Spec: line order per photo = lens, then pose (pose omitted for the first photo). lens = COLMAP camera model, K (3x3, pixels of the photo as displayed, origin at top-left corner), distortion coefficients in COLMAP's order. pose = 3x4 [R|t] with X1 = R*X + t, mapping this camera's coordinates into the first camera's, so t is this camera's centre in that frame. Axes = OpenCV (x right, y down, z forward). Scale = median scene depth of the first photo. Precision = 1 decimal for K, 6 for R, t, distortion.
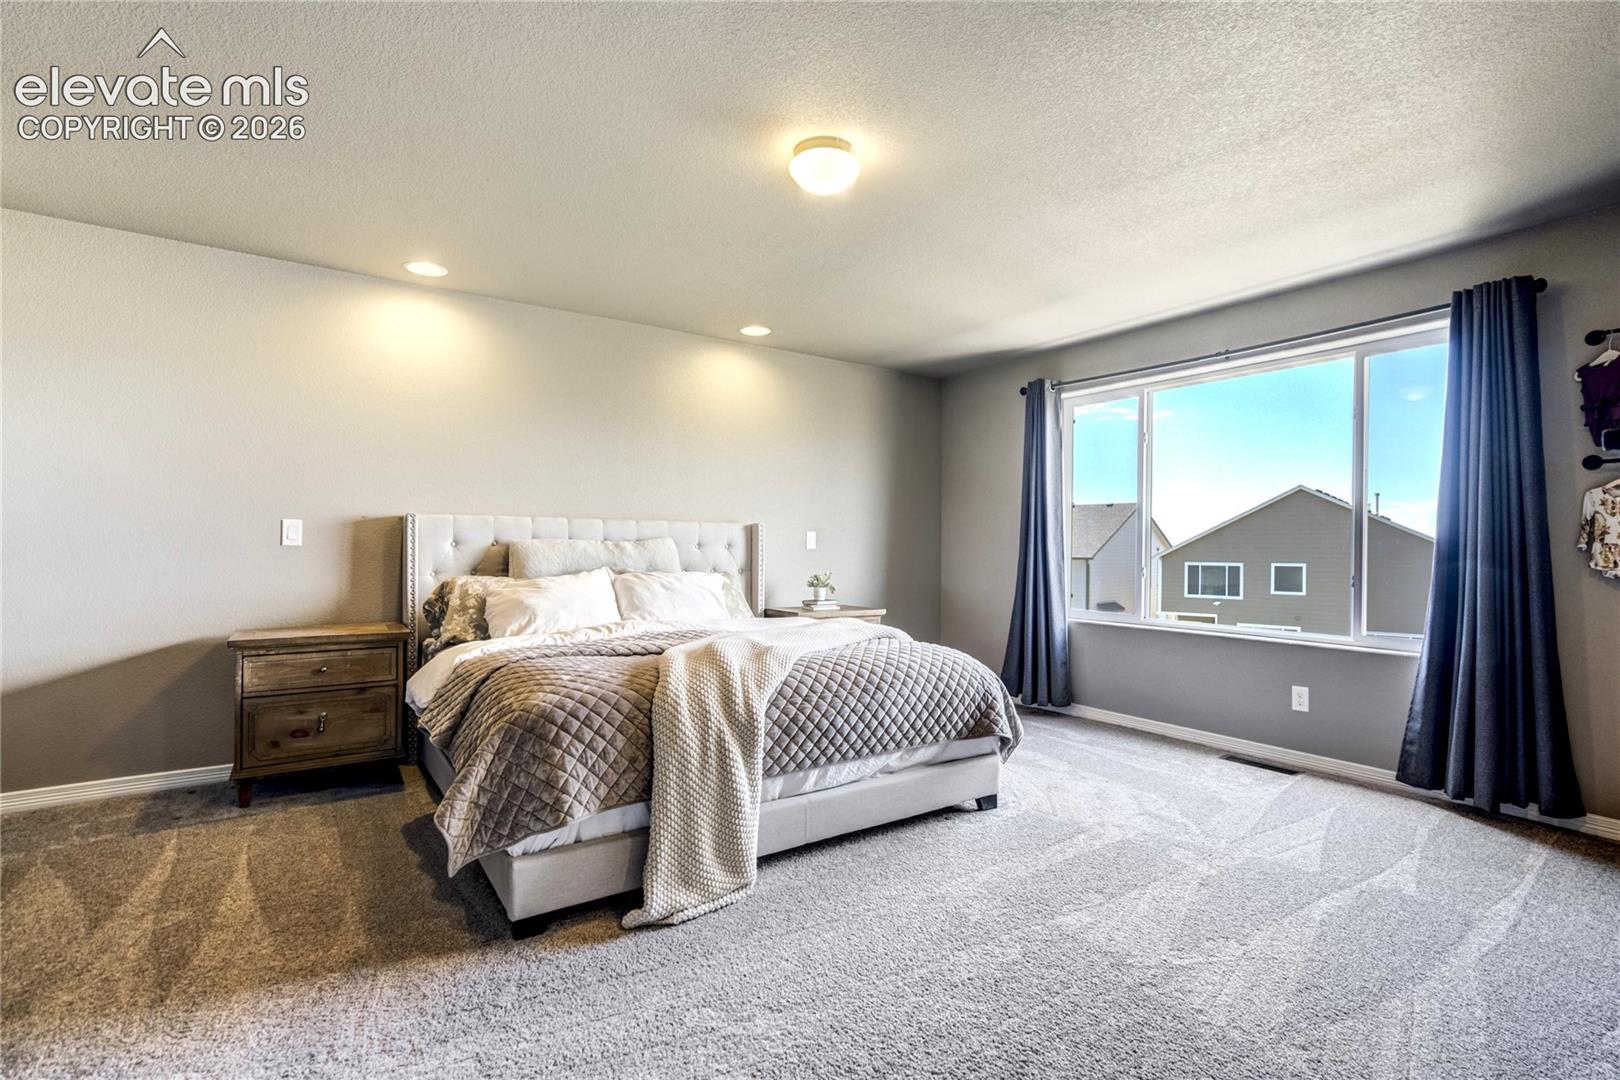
lens RADIAL K [[754.8, 0, 810.2], [0, 754.8, 543.0], [0, 0, 1]] dist [-0.040612, 0.013421]
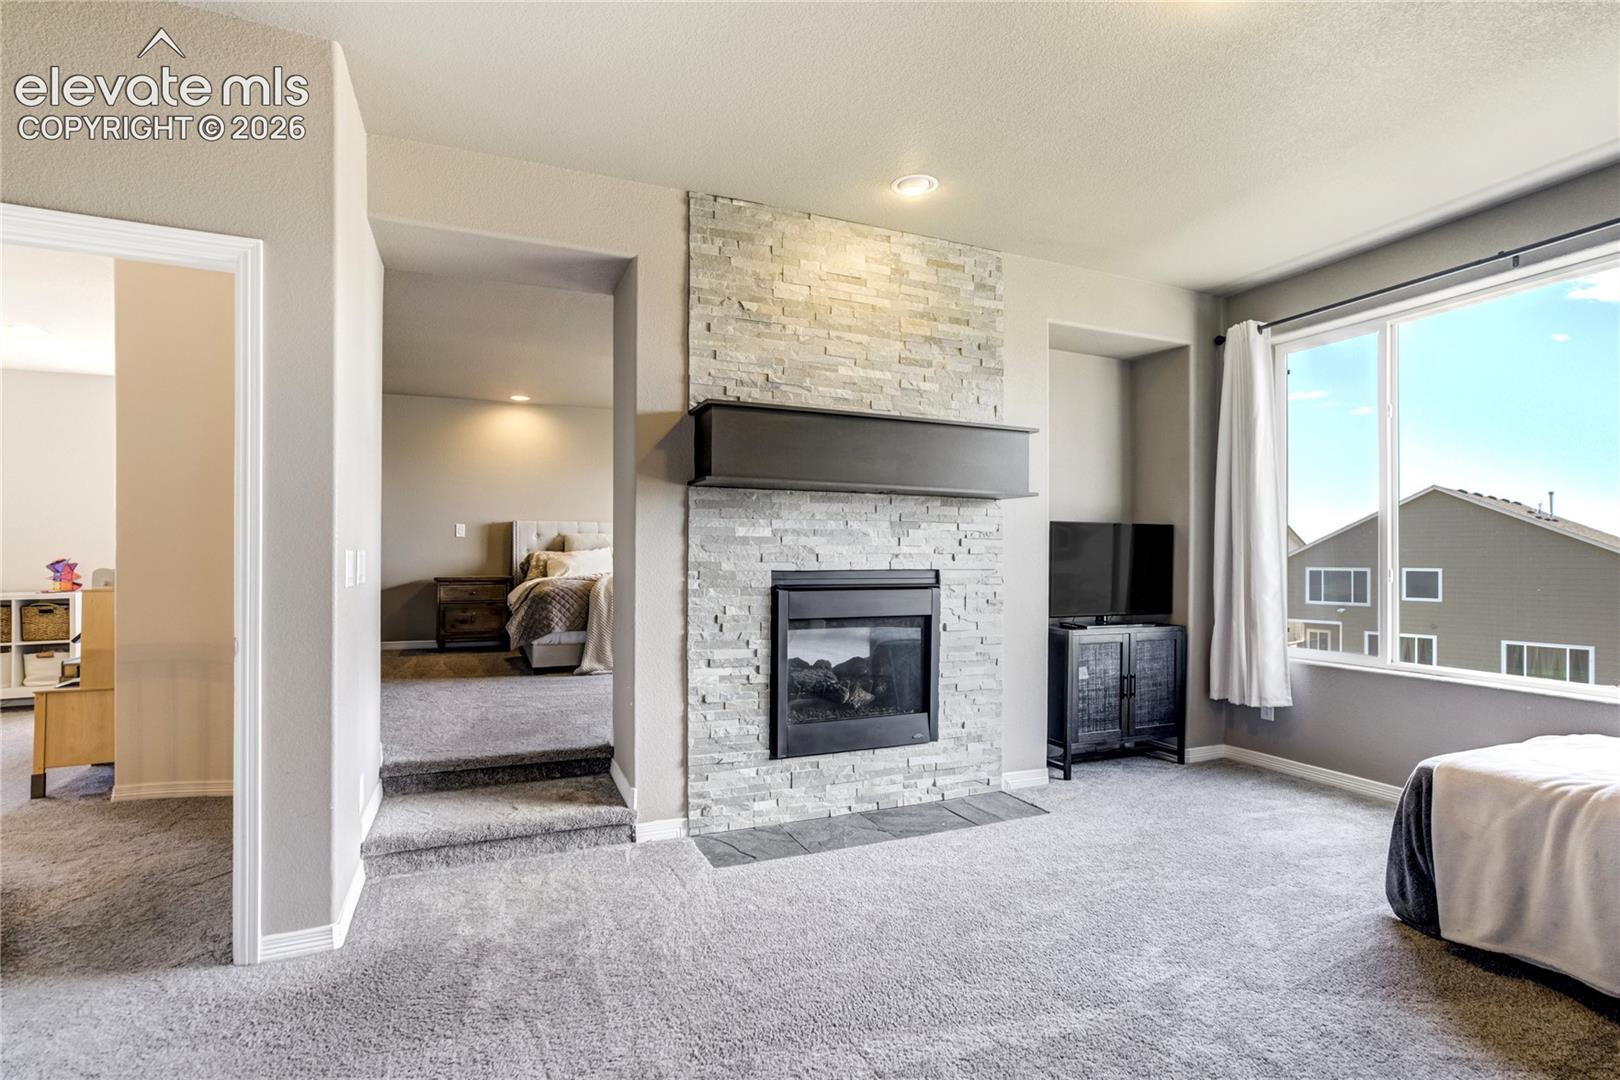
lens RADIAL K [[754.8, 0, 809.4], [0, 754.8, 553.5], [0, 0, 1]] dist [-0.040612, 0.013421]
pose [[0.984118, -0.005525, -0.177431, 0.624453], [0.005702, 0.999984, 0.000489, 0.055902], [0.177425, -0.001493, 0.984133, -0.875033]]
